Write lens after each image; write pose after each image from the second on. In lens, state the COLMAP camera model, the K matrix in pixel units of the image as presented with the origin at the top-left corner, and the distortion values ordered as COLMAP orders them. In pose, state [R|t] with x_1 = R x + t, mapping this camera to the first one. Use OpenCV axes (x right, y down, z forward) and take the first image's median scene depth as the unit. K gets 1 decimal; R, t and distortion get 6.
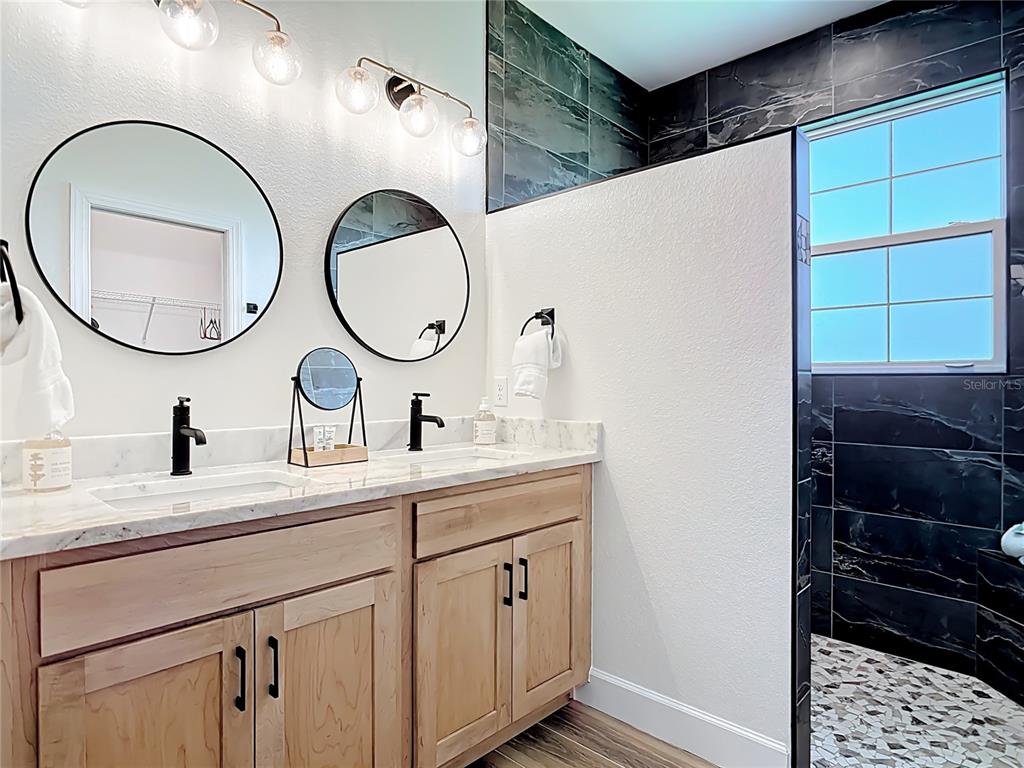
lens RADIAL K [[597.3, 0, 512.0], [0, 597.3, 384.0], [0, 0, 1]] dist [-0.005382, -0.002154]
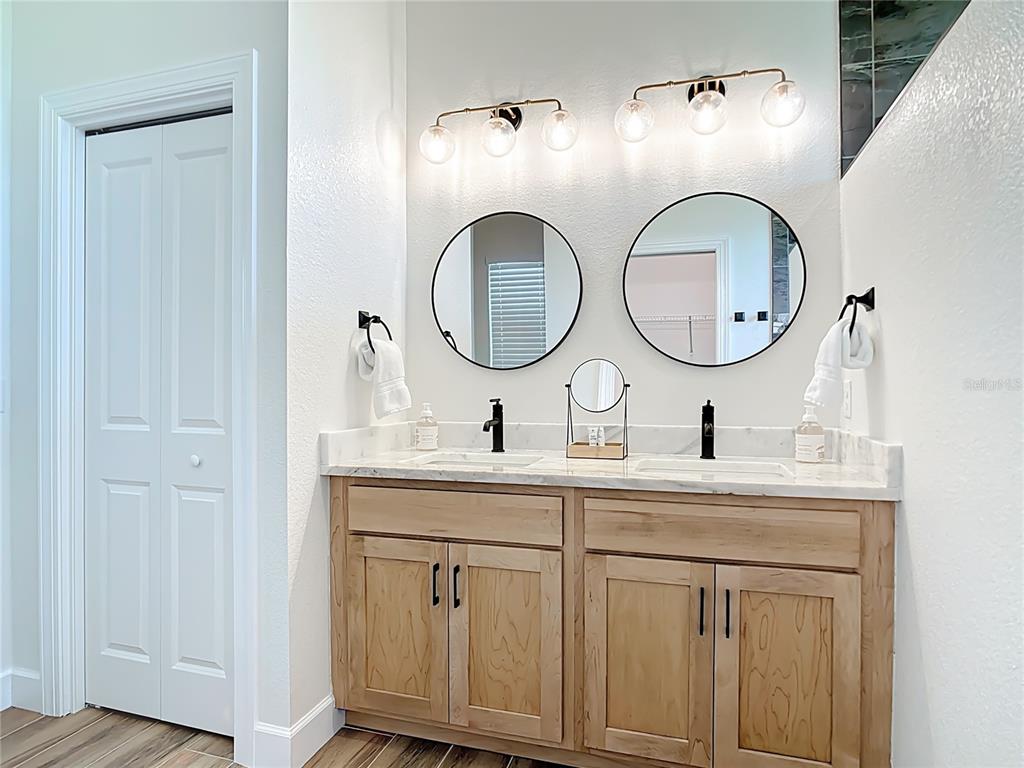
lens RADIAL K [[589.2, 0, 512.0], [0, 589.2, 384.0], [0, 0, 1]] dist [0.004266, -0.000137]
pose [[0.444545, -0.003520, -0.895750, 0.684786], [0.001681, 0.999994, -0.003095, -0.008230], [0.895755, -0.000130, 0.444548, 0.351120]]
